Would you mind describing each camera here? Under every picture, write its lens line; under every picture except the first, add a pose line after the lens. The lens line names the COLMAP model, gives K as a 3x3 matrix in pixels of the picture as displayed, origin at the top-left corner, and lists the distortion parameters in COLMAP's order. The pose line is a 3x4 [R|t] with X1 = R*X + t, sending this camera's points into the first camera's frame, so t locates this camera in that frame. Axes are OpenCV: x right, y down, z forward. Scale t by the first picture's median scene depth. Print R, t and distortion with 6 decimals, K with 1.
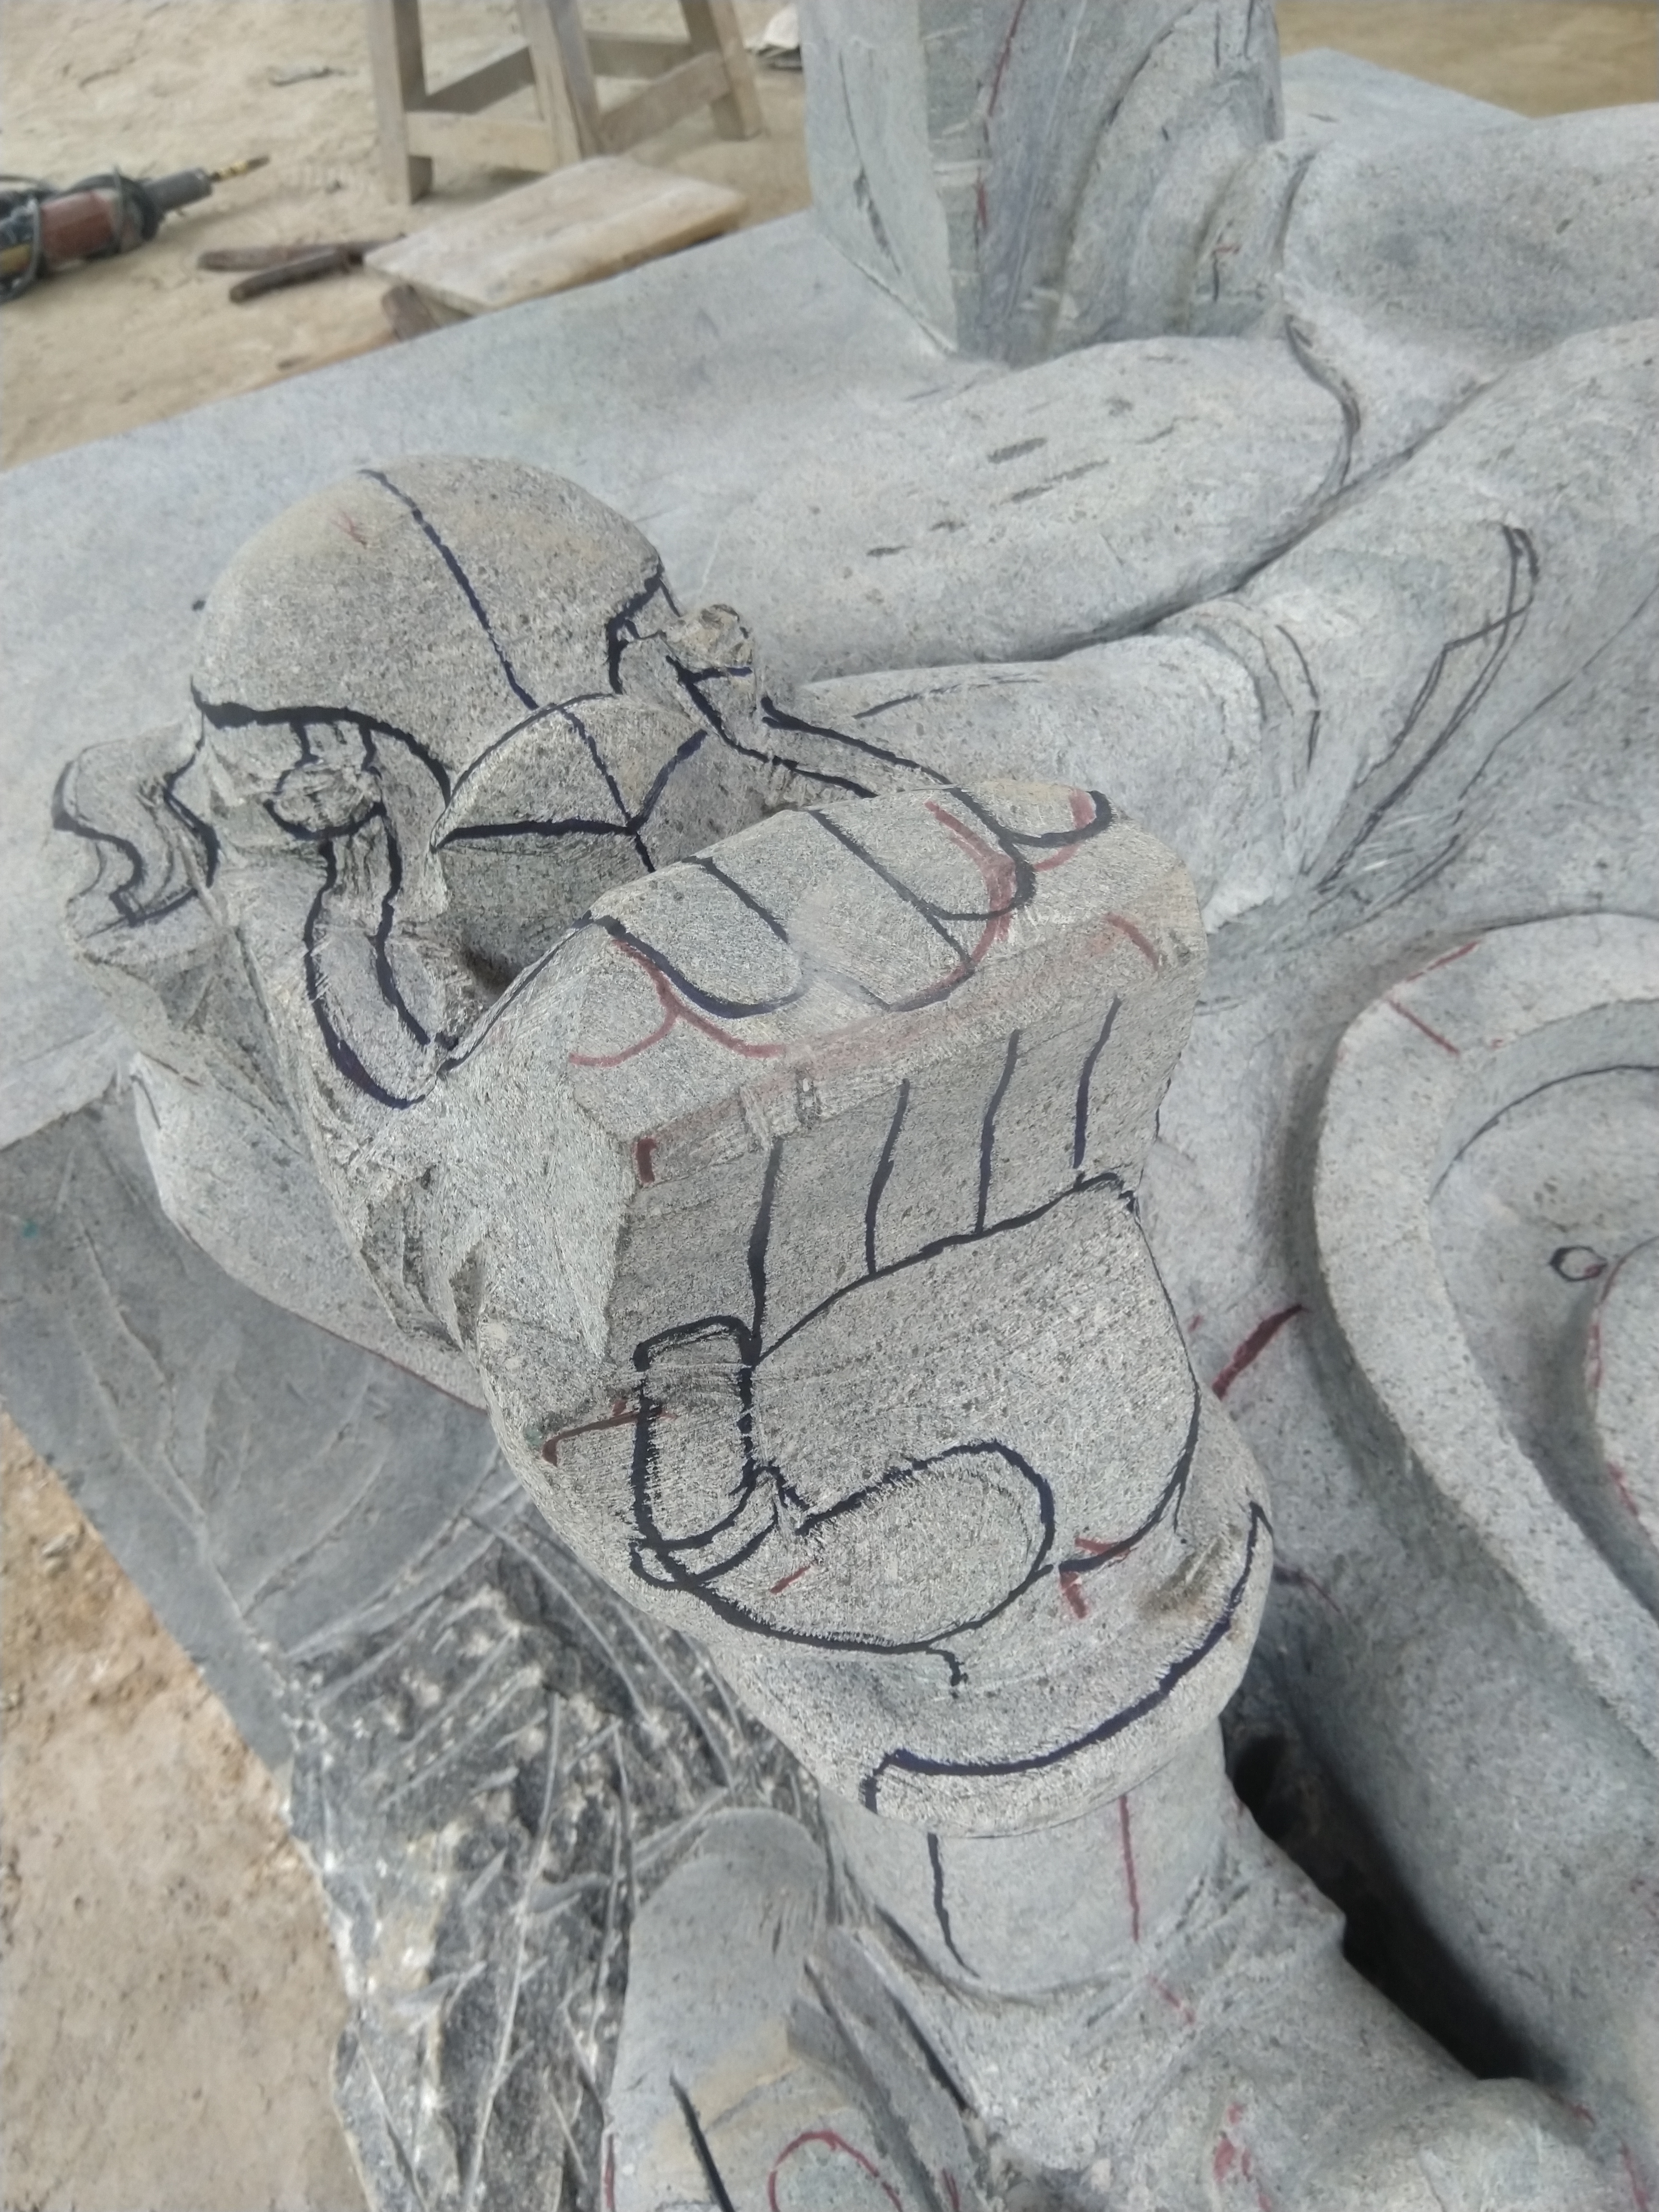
lens RADIAL K [[1750.1, 0, 836.6], [0, 1750.1, 1108.9], [0, 0, 1]] dist [0.123460, -0.236909]
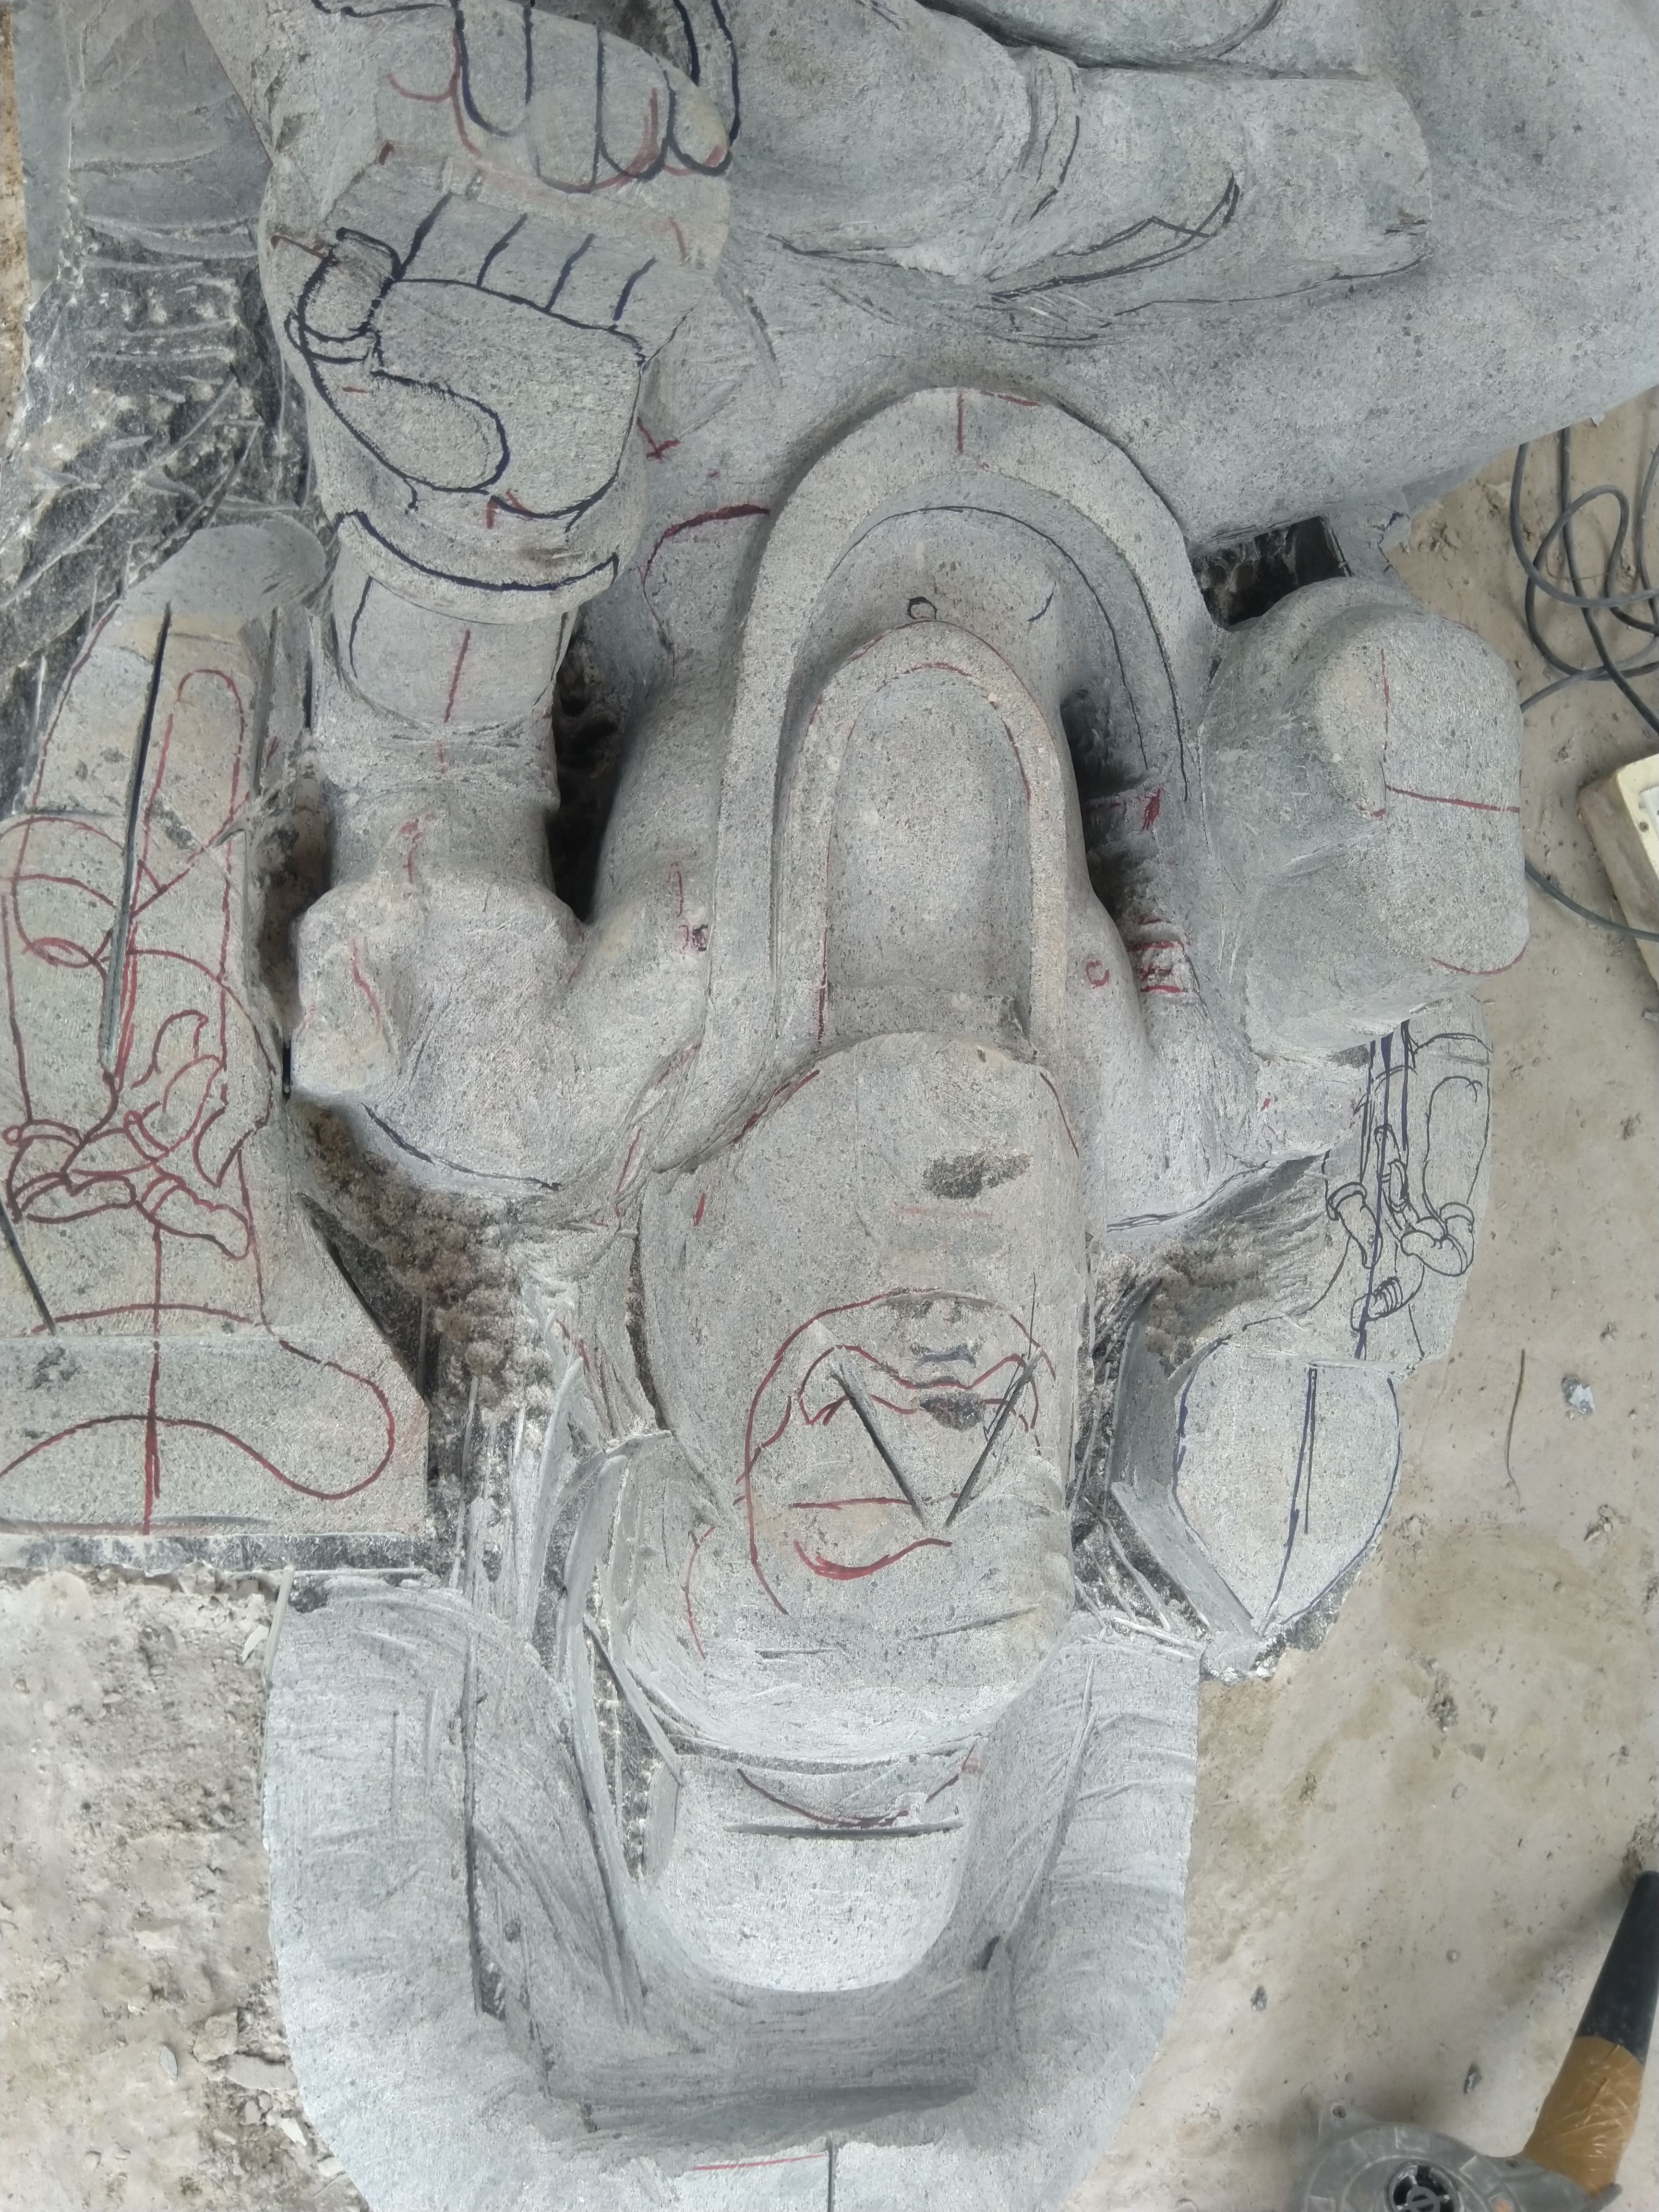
lens RADIAL K [[1729.8, 0, 835.9], [0, 1729.8, 1107.6], [0, 0, 1]] dist [0.146113, -0.265911]
pose [[0.754692, 0.585042, 0.296927, 0.199323], [-0.655237, 0.649188, 0.386291, -0.237102], [0.033235, -0.486088, 0.873278, -0.788117]]
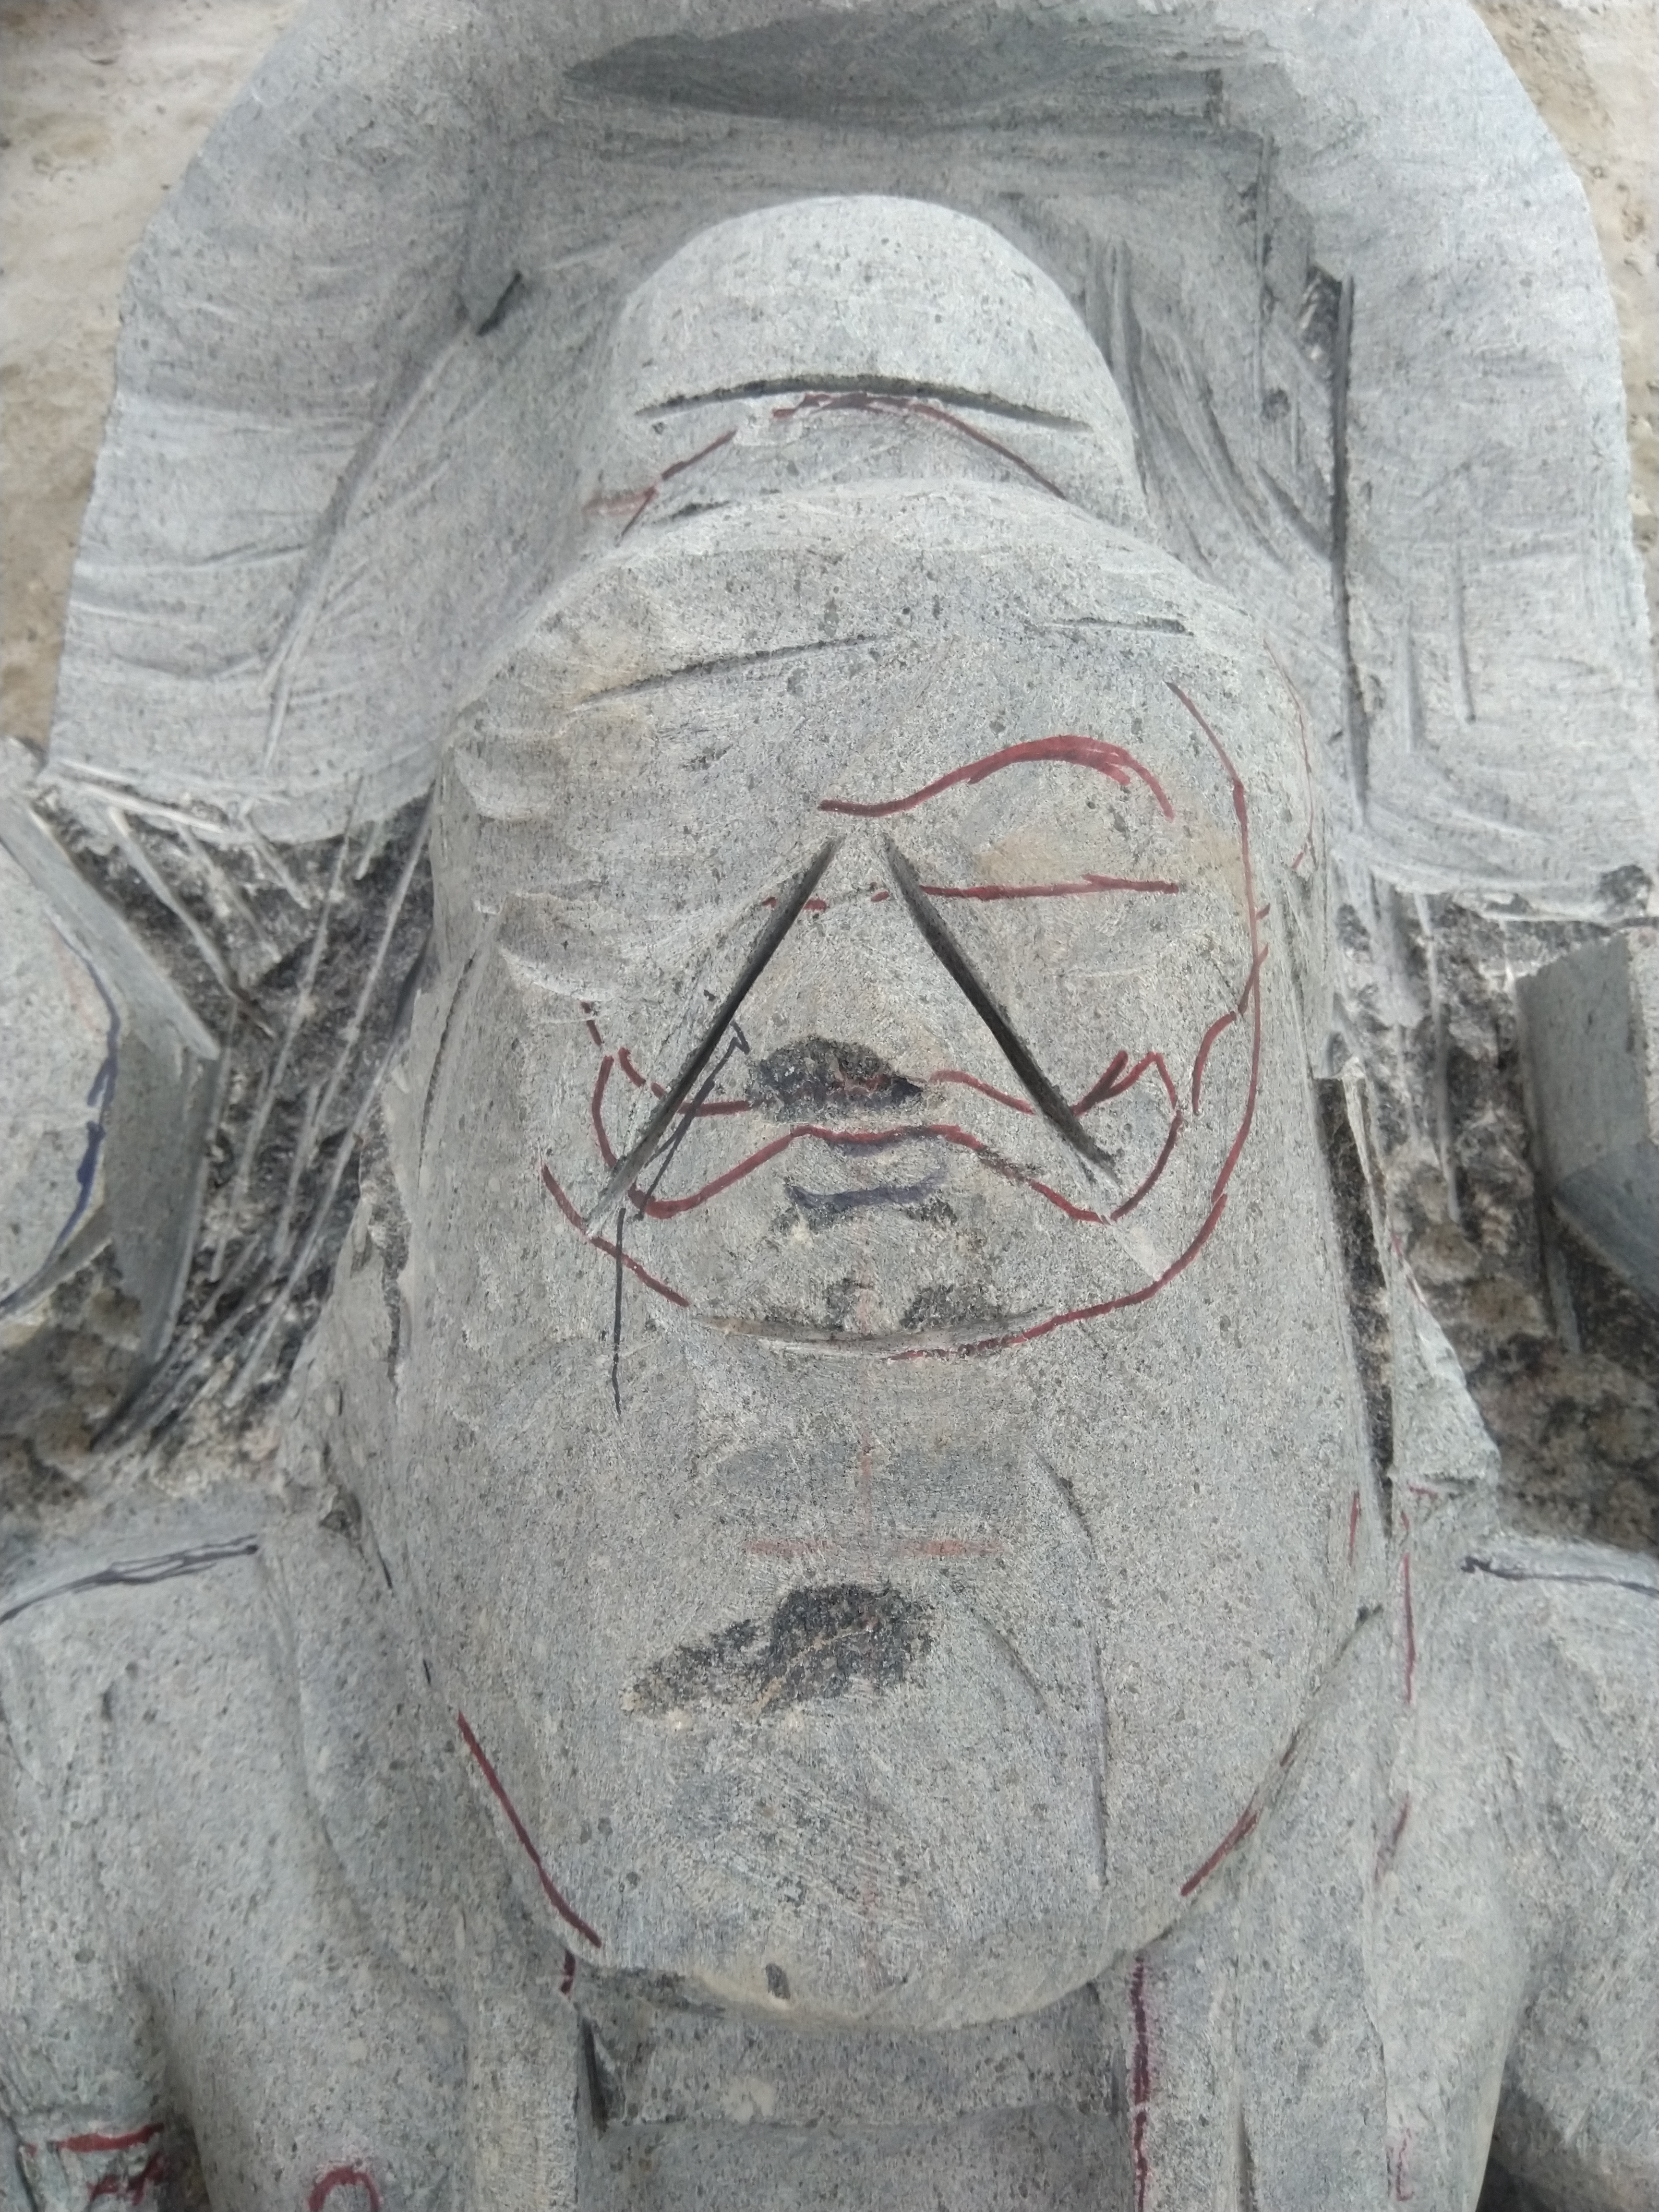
lens RADIAL K [[1747.8, 0, 834.9], [0, 1747.8, 1106.7], [0, 0, 1]] dist [0.128168, -0.247812]
pose [[-0.851381, -0.492084, 0.181670, 0.872934], [0.442777, -0.488488, 0.751883, -0.013162], [-0.281246, 0.720578, 0.633773, 0.161124]]
